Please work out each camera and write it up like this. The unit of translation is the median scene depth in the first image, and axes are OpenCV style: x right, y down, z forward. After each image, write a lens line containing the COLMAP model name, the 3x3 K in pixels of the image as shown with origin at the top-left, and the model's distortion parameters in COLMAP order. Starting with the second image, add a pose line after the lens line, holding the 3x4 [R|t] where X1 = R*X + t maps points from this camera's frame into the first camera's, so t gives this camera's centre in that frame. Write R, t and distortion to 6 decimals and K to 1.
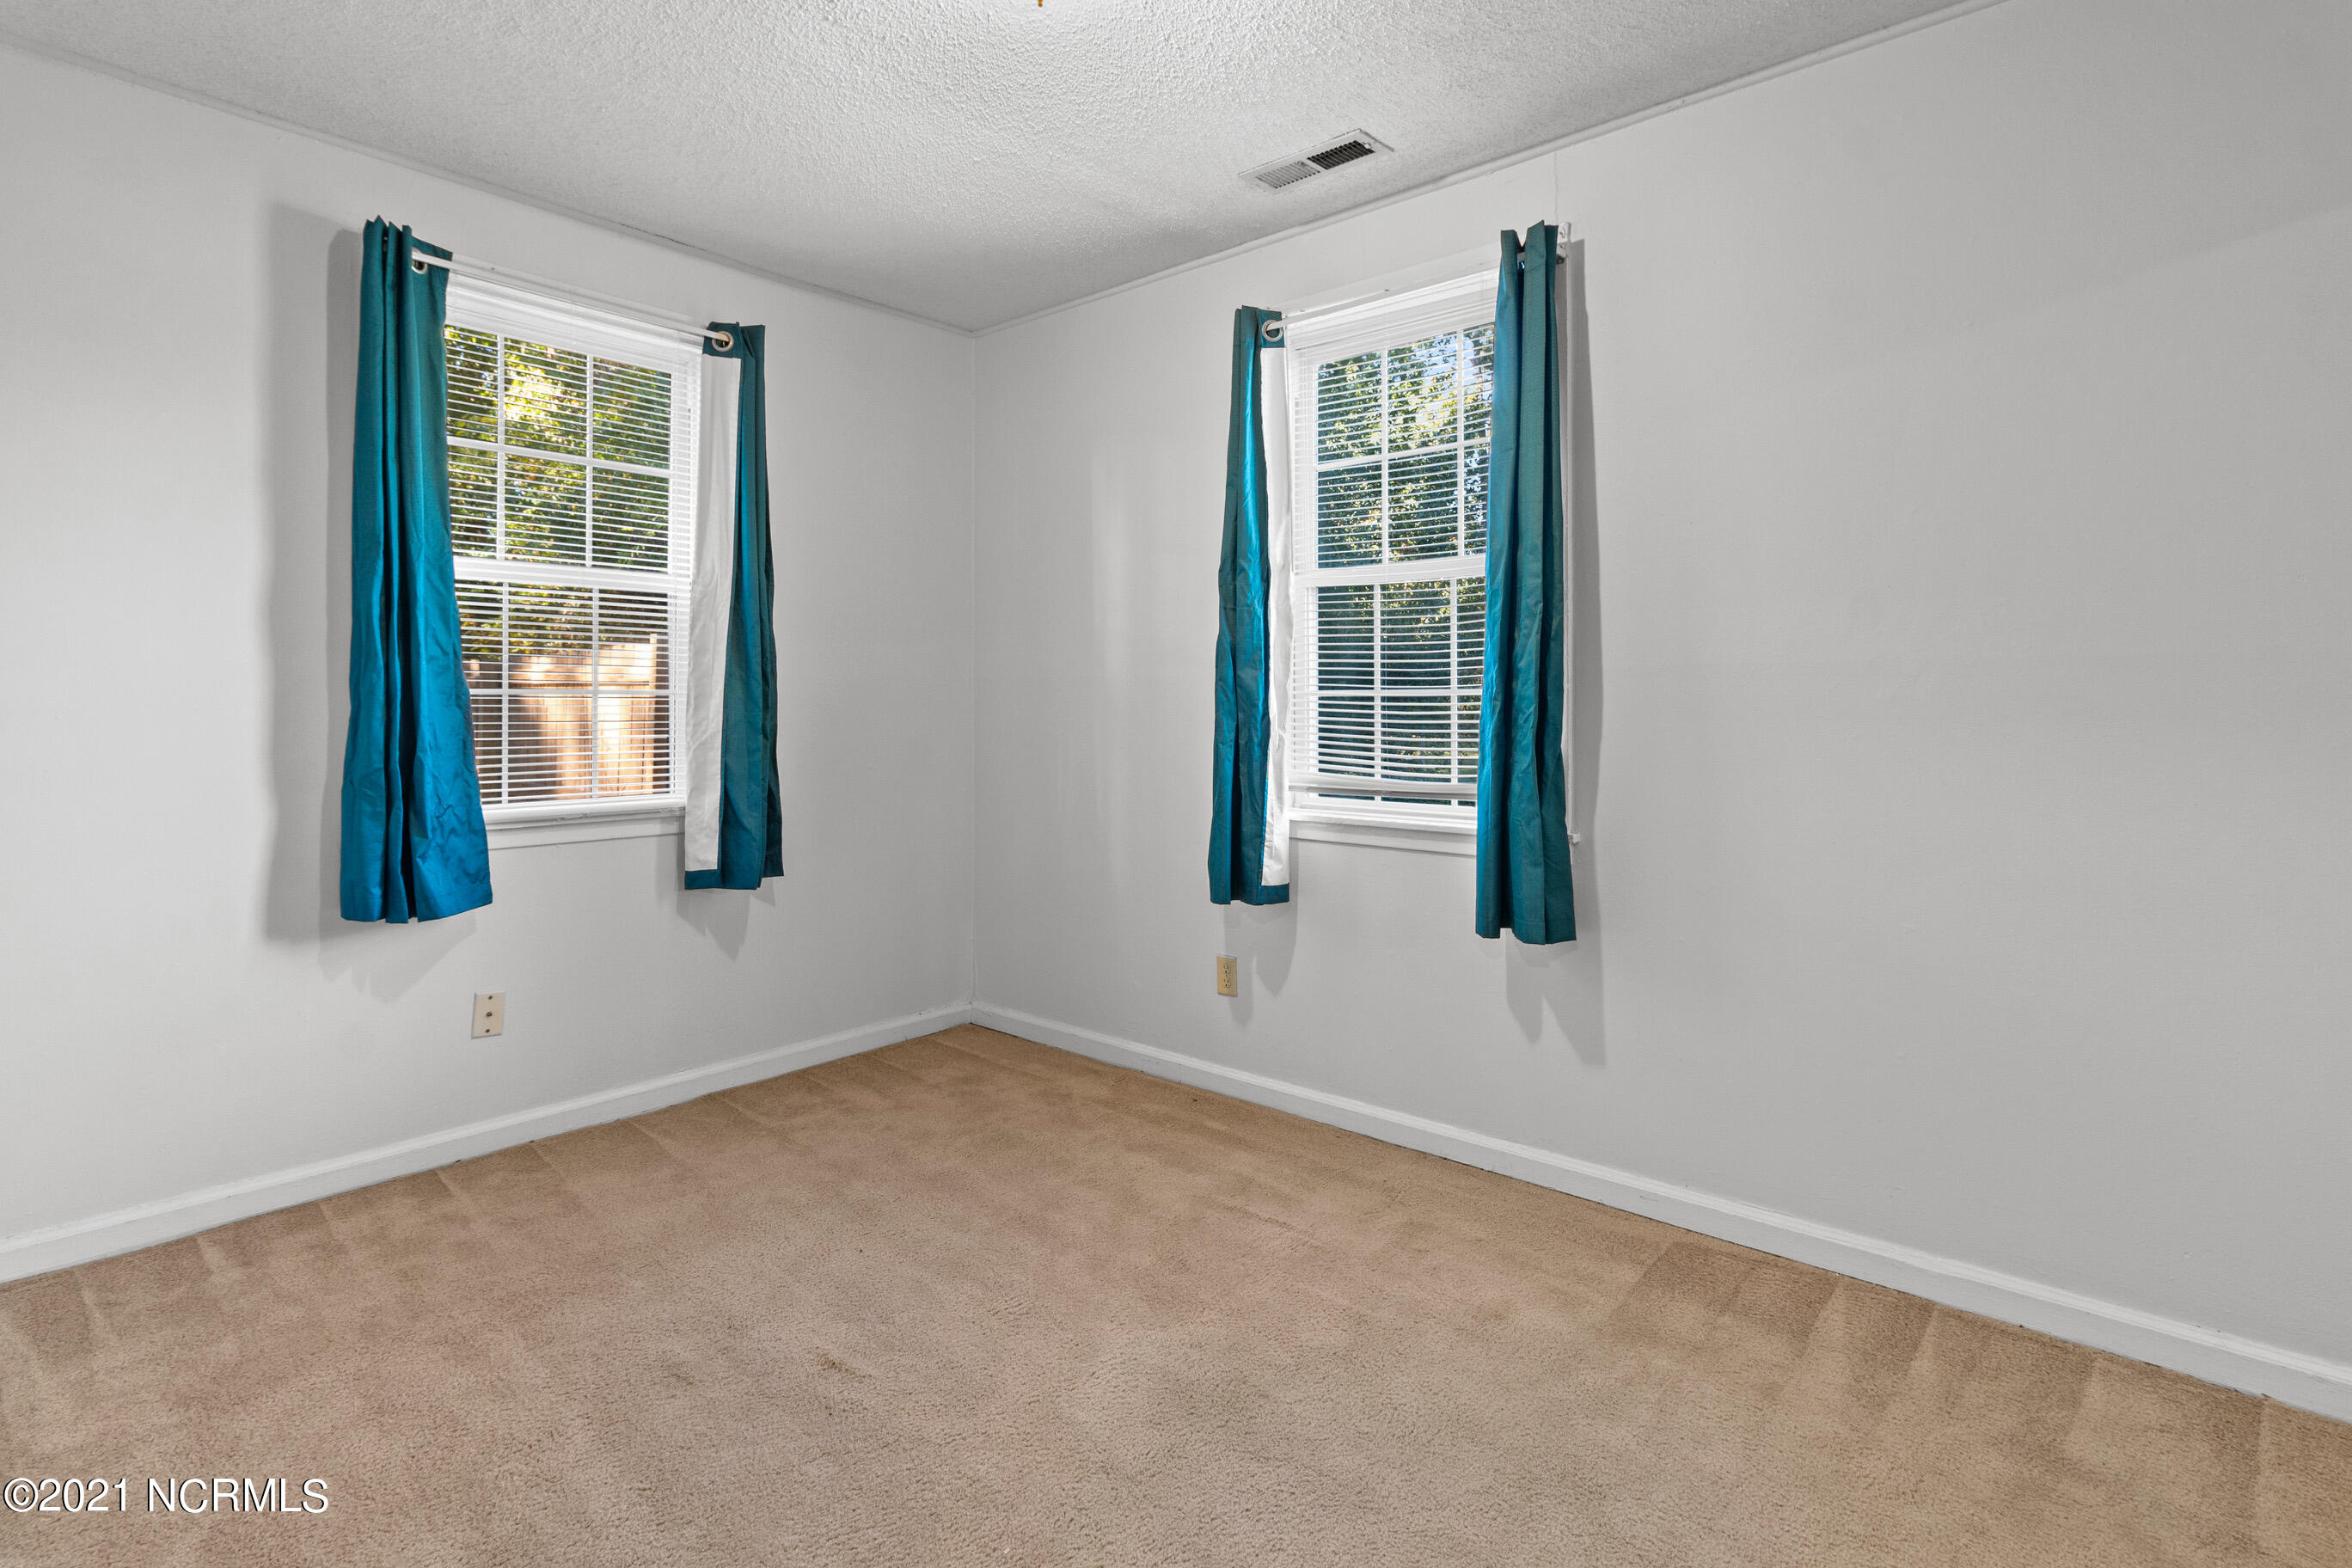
lens RADIAL K [[1140.0, 0, 1179.1], [0, 1140.0, 706.4], [0, 0, 1]] dist [0.000331, -0.000159]
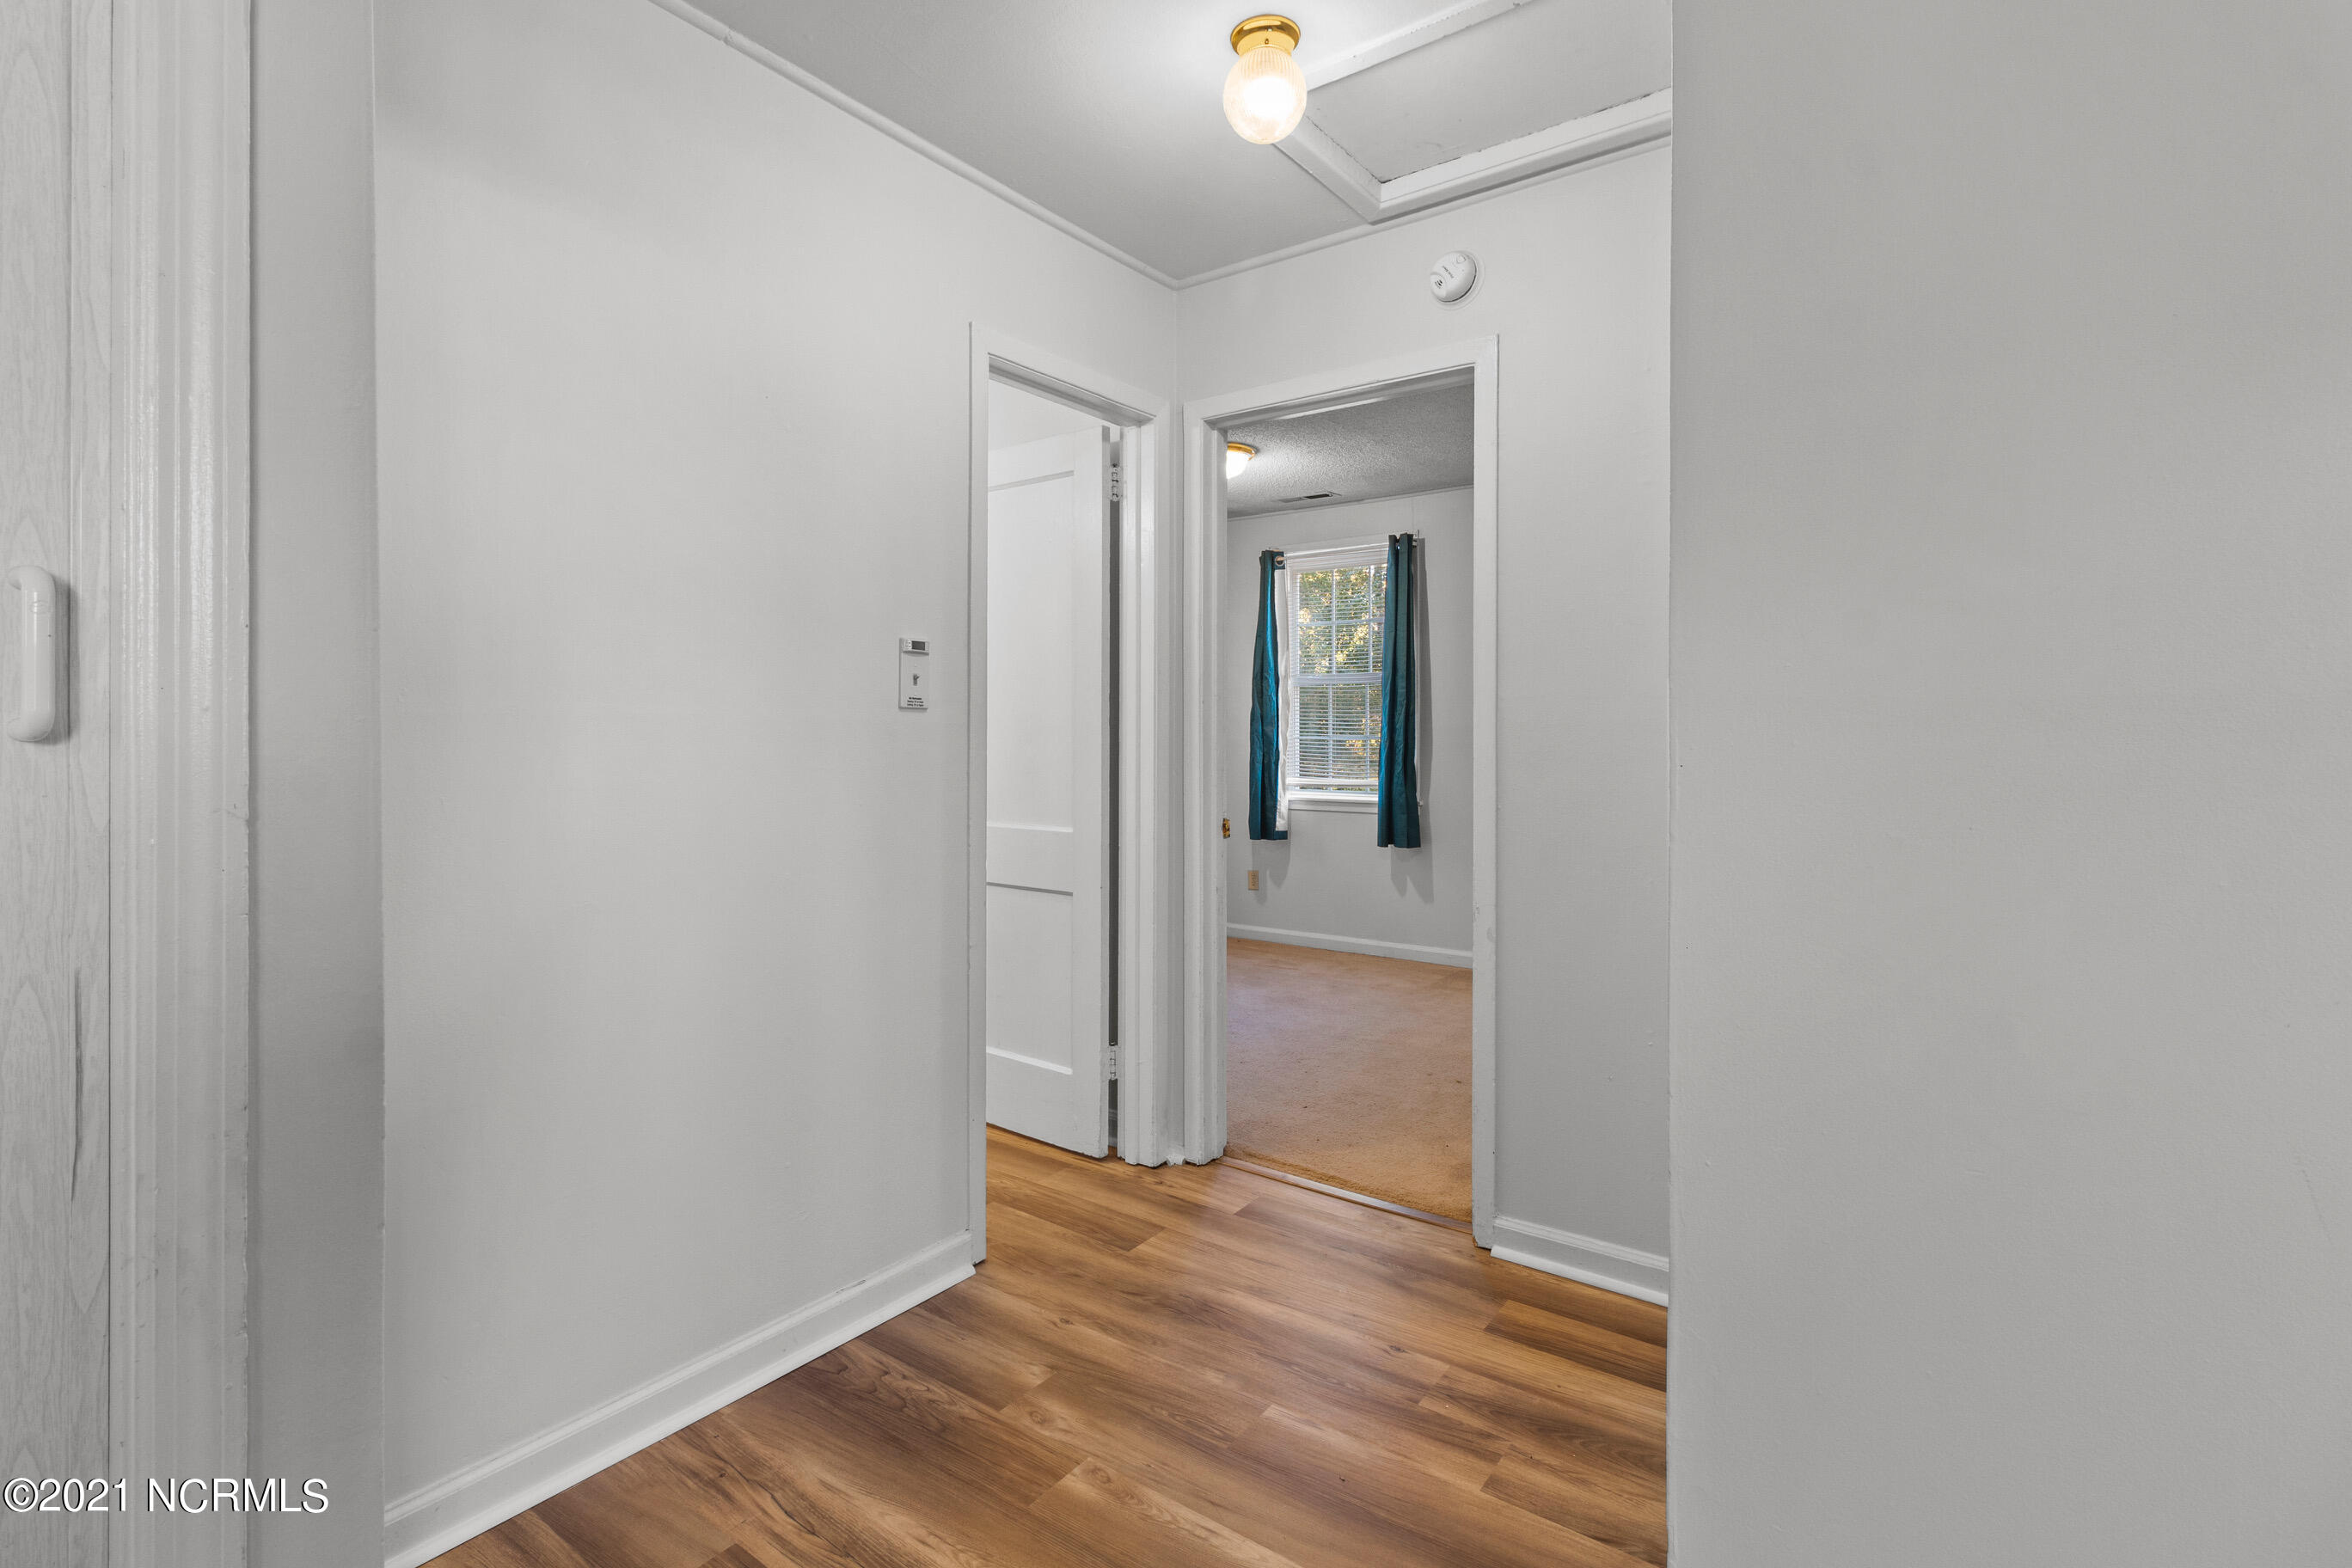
lens RADIAL K [[1098.8, 0, 1181.4], [0, 1098.8, 743.6], [0, 0, 1]] dist [0.001484, -0.000370]
pose [[0.995983, -0.000727, 0.089539, -0.276410], [0.000323, 0.999990, 0.004527, -0.010359], [-0.089541, -0.004480, 0.995973, -0.972674]]
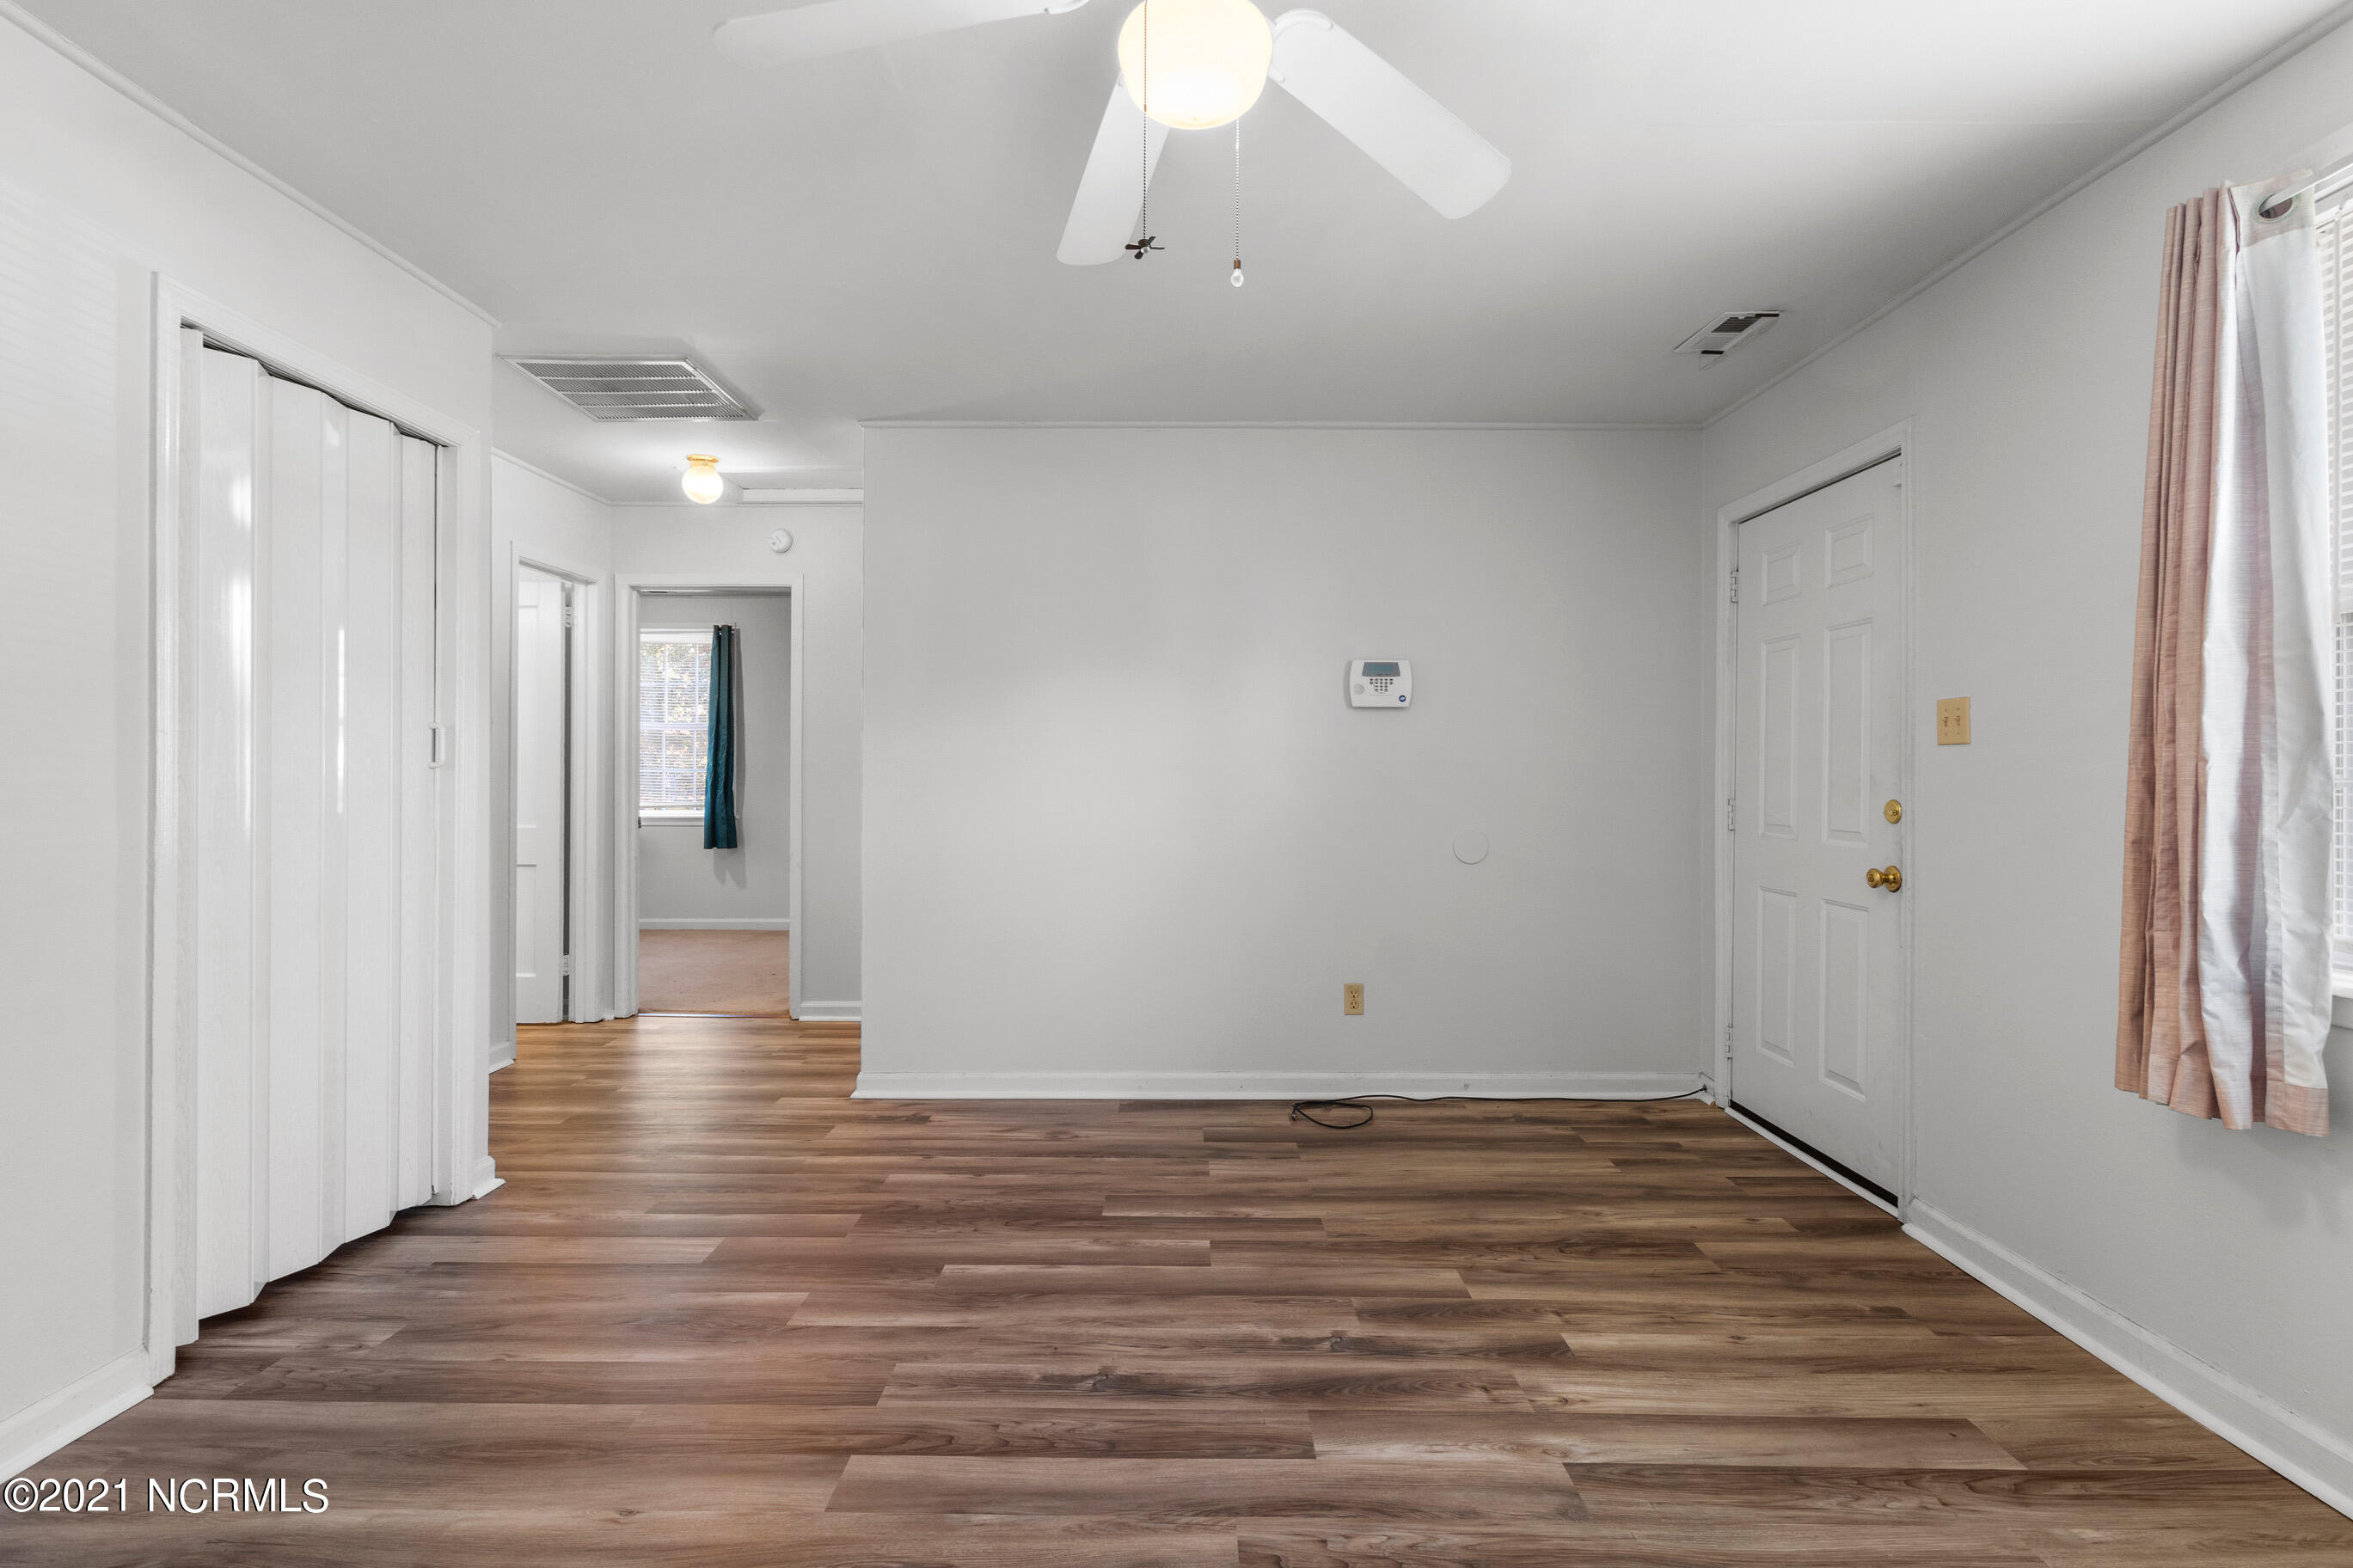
lens RADIAL K [[1110.3, 0, 1182.4], [0, 1110.3, 774.5], [0, 0, 1]] dist [0.000592, -0.000039]
pose [[0.750840, 0.002588, 0.660479, -0.660524], [-0.005017, 0.999986, 0.001784, -0.011943], [-0.660465, -0.004653, 0.750842, -1.850690]]
